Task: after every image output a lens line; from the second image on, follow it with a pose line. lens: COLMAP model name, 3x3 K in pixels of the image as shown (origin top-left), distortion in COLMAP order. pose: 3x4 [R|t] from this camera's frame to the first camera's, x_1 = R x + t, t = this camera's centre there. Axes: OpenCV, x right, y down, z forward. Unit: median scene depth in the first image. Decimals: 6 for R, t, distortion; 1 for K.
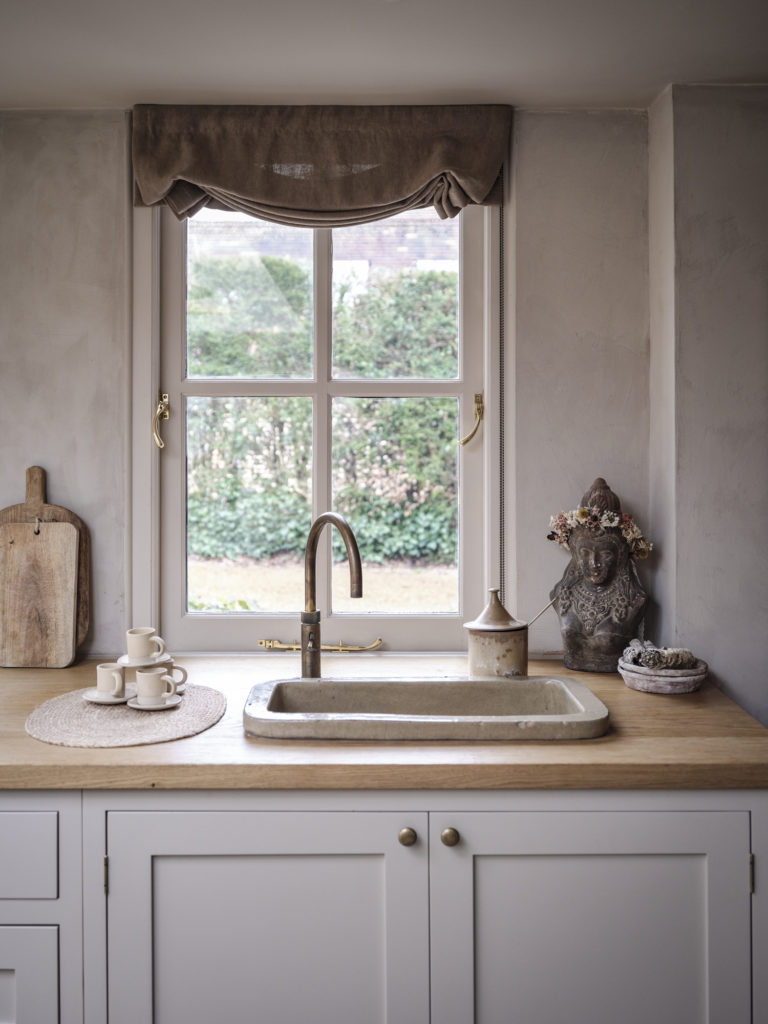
lens RADIAL K [[1065.9, 0, 400.6], [0, 1065.9, 441.2], [0, 0, 1]] dist [-0.007552, -0.007533]
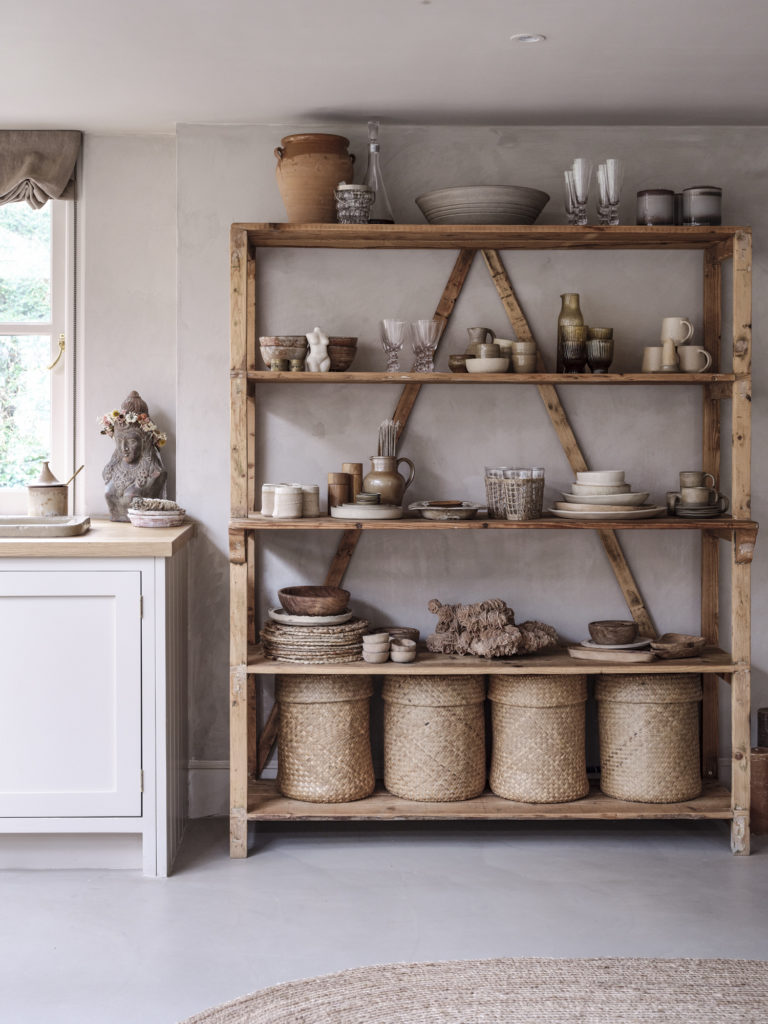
lens RADIAL K [[1356.4, 0, 380.5], [0, 1356.4, 436.3], [0, 0, 1]] dist [-0.008314, 0.015917]
pose [[0.999052, 0.004558, 0.043292, 0.435278], [-0.005201, 0.999878, 0.014738, 0.066377], [-0.043219, -0.014949, 0.998954, -0.849631]]
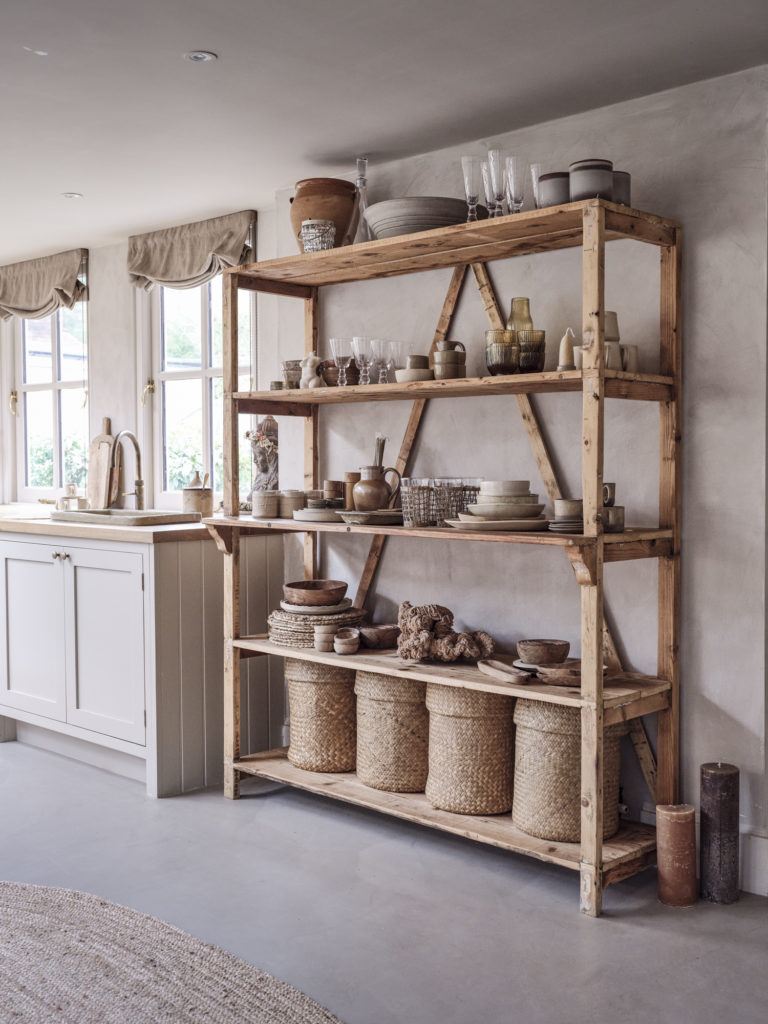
lens RADIAL K [[1091.2, 0, 419.7], [0, 1091.2, 507.1], [0, 0, 1]] dist [0.012105, -0.021323]
pose [[0.755190, 0.028737, -0.654876, 1.561832], [0.000681, 0.999004, 0.044623, 0.106325], [0.655506, -0.034145, 0.754418, -0.225548]]
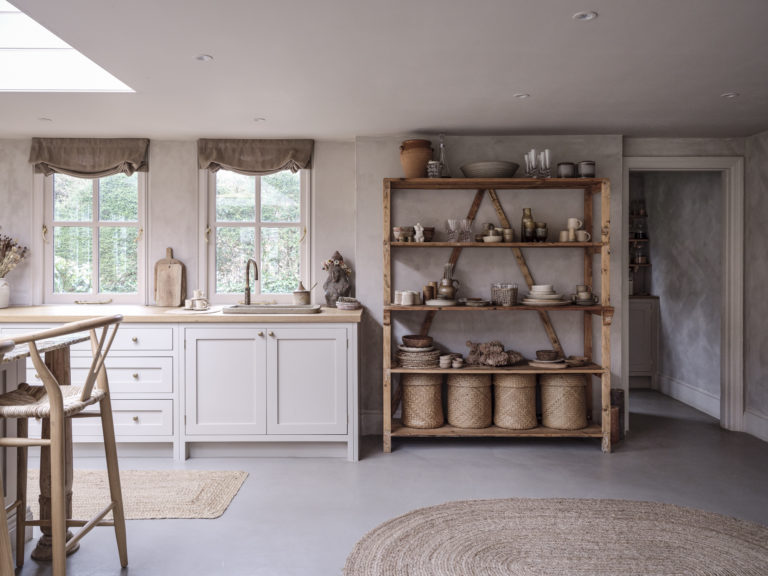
lens RADIAL K [[576.1, 0, 386.5], [0, 576.1, 268.7], [0, 0, 1]] dist [0.002211, 0.000854]
pose [[0.999886, 0.002808, 0.014851, 0.311939], [-0.002926, 0.999964, 0.007930, 0.074741], [-0.014828, -0.007972, 0.999858, -0.817219]]
